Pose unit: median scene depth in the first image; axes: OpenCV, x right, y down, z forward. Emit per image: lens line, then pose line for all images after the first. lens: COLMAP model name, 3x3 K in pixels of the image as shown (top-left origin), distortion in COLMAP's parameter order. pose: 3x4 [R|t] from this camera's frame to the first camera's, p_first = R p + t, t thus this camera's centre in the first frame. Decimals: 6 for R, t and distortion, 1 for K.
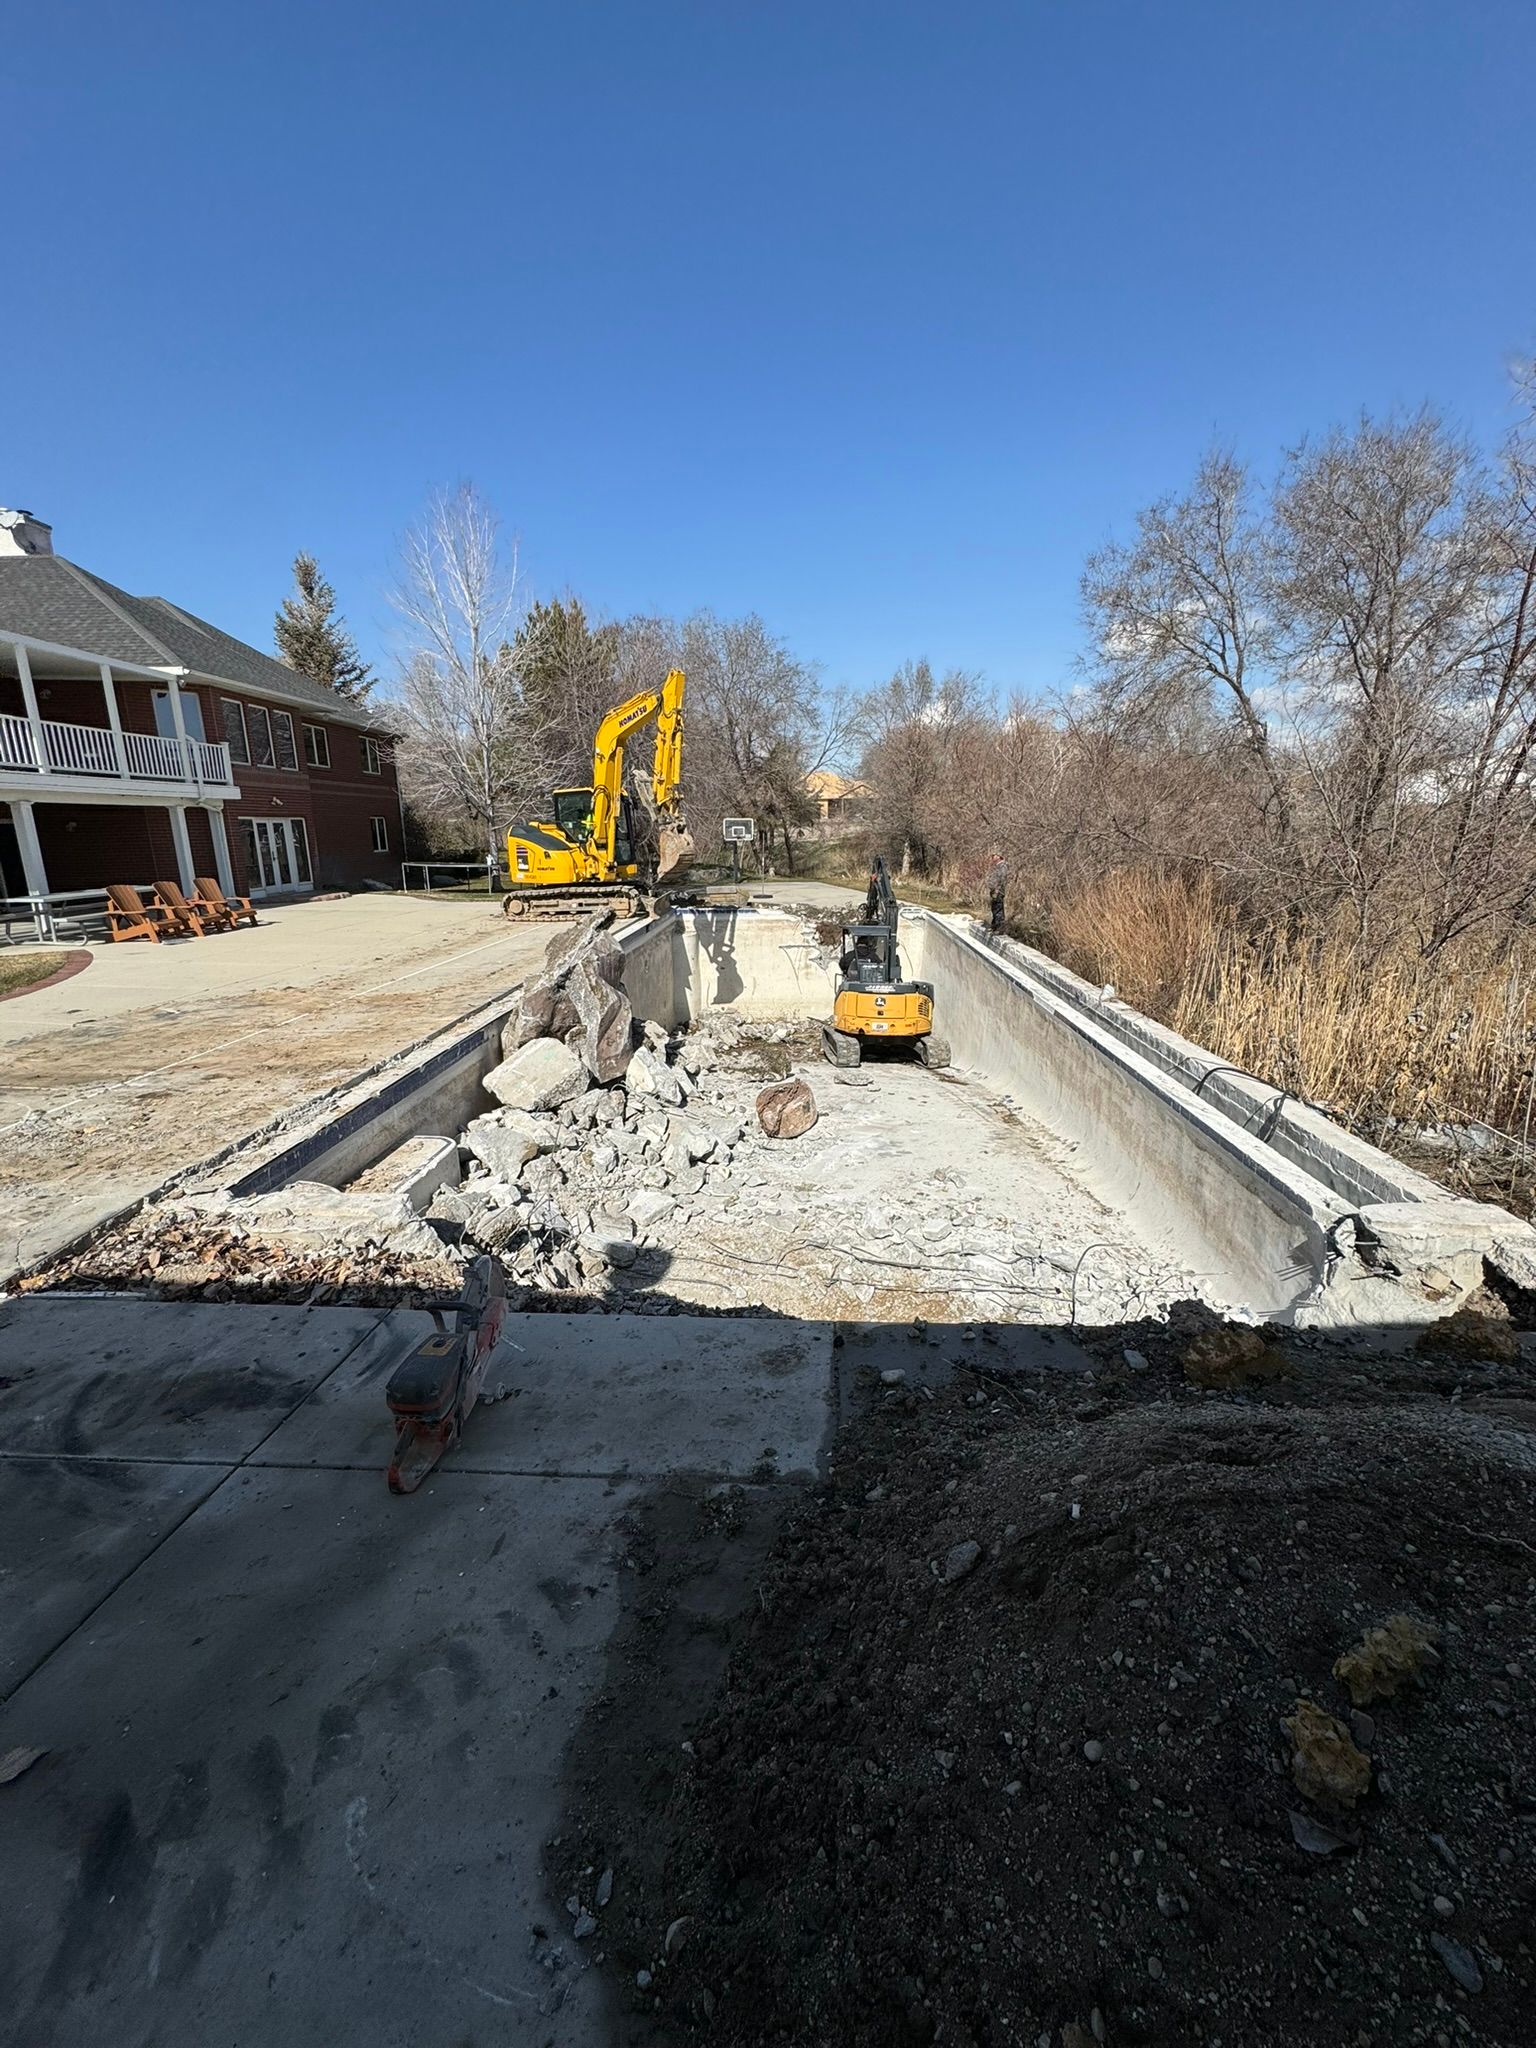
lens RADIAL K [[798.2, 0, 754.5], [0, 798.2, 1033.5], [0, 0, 1]] dist [-0.018197, 0.000276]
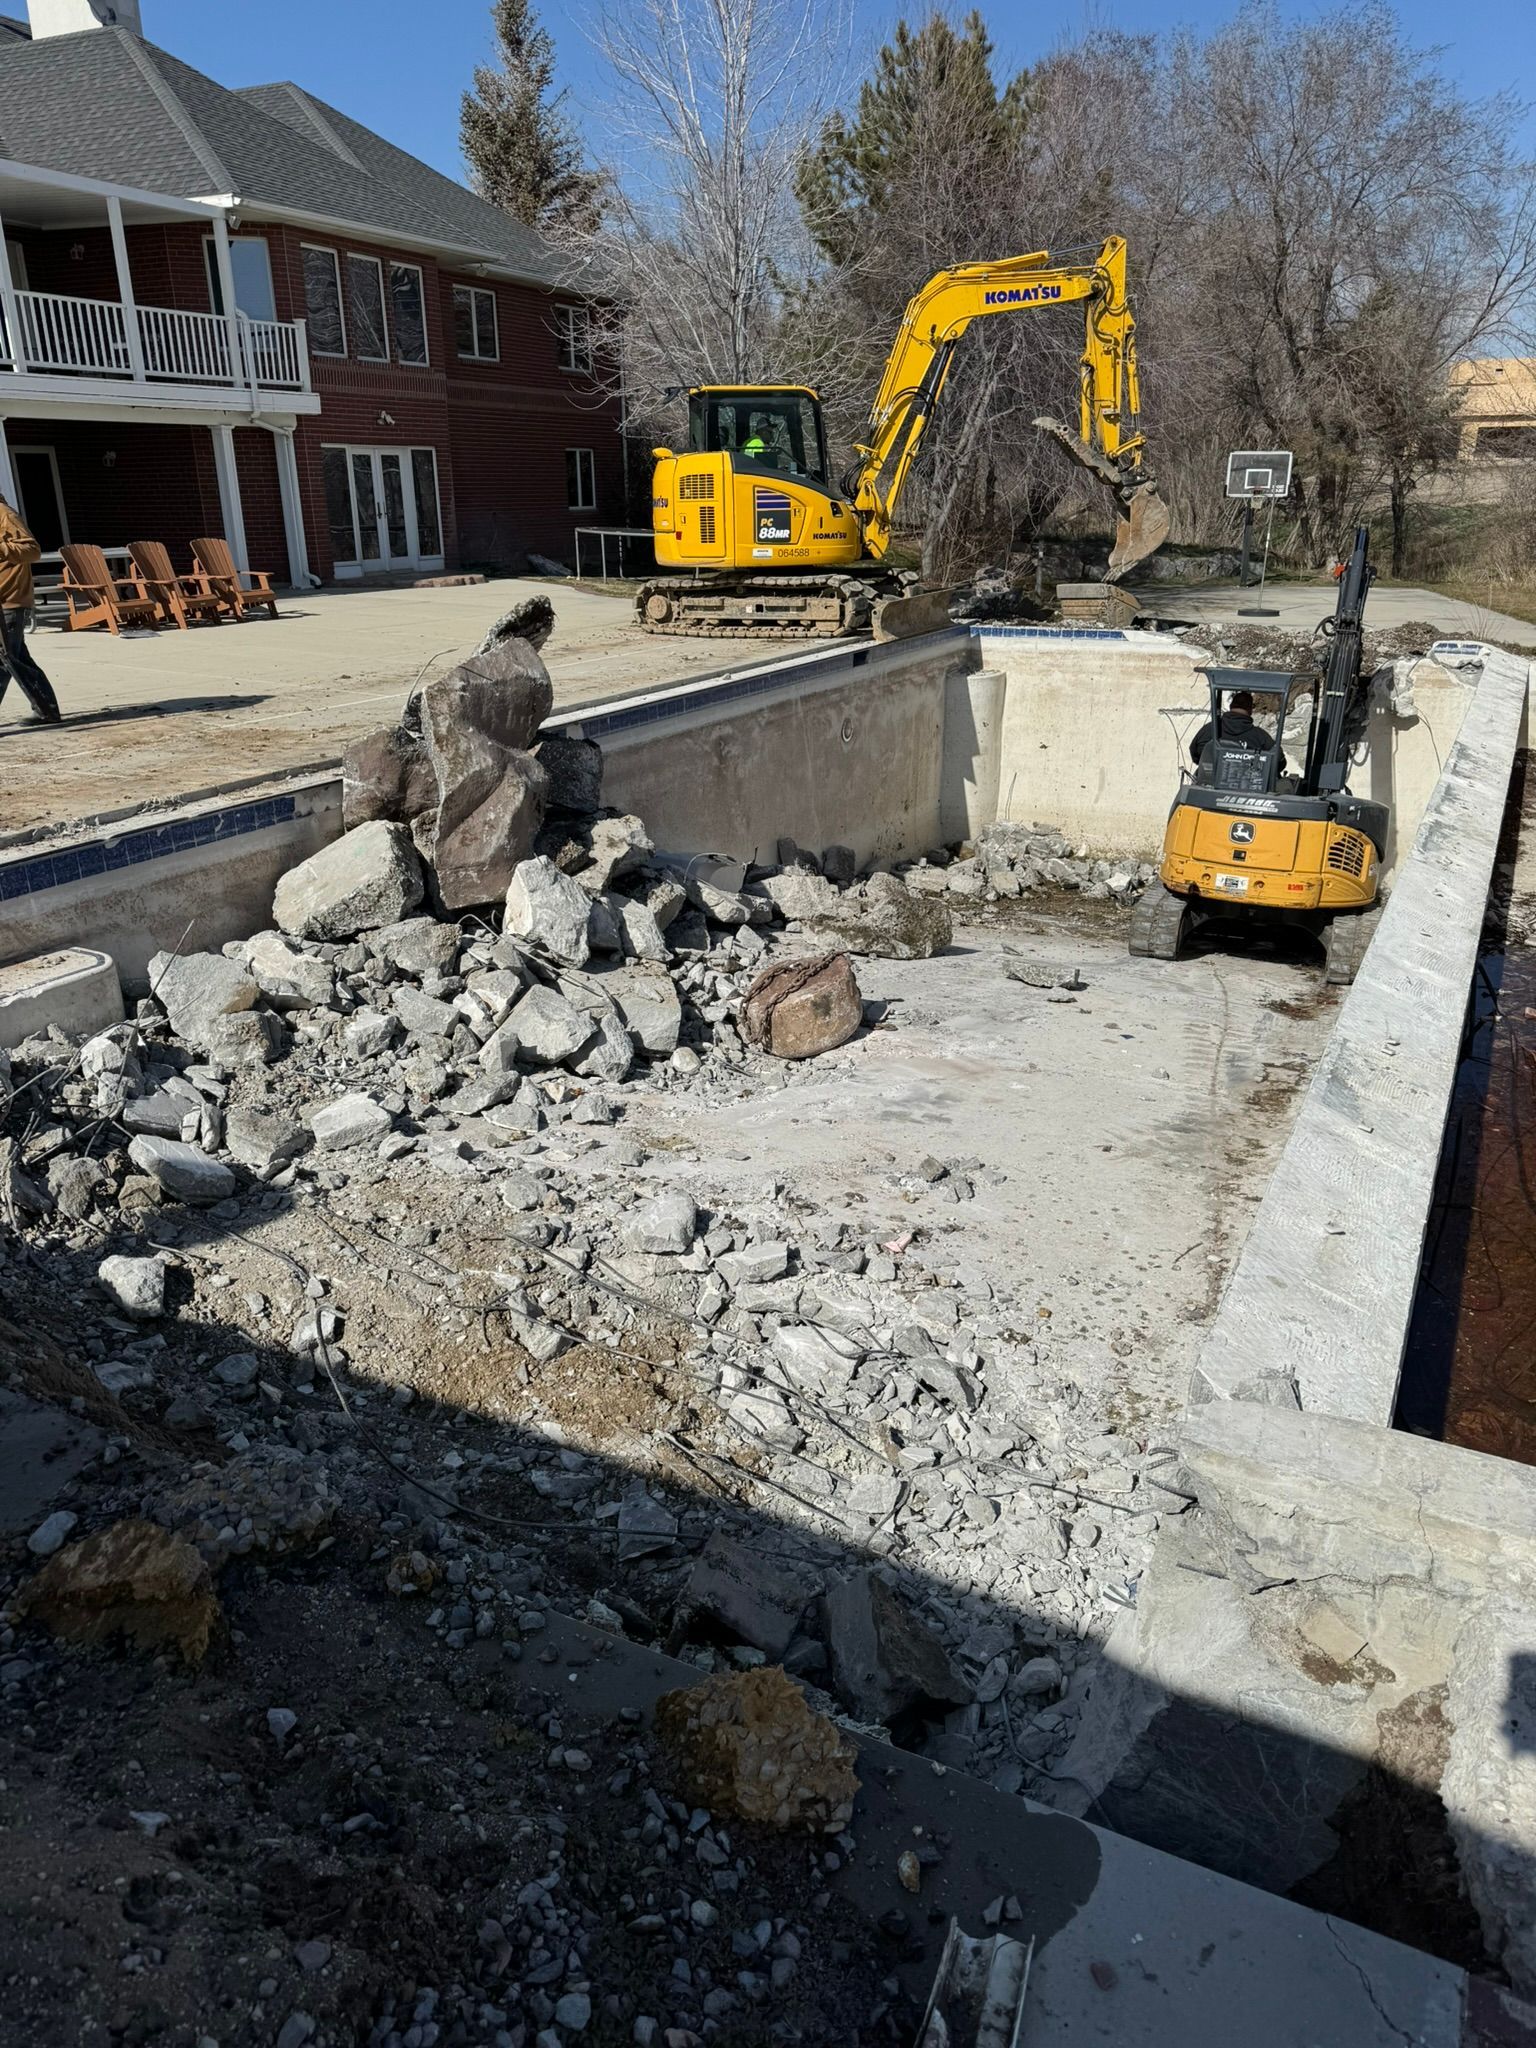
lens RADIAL K [[1414.2, 0, 768.7], [0, 1414.2, 1025.5], [0, 0, 1]] dist [0.017639, -0.016360]
pose [[0.911101, 0.151417, -0.383364, 0.210611], [-0.106351, 0.984947, 0.136270, -0.009155], [0.398227, -0.083384, 0.913489, 0.074353]]
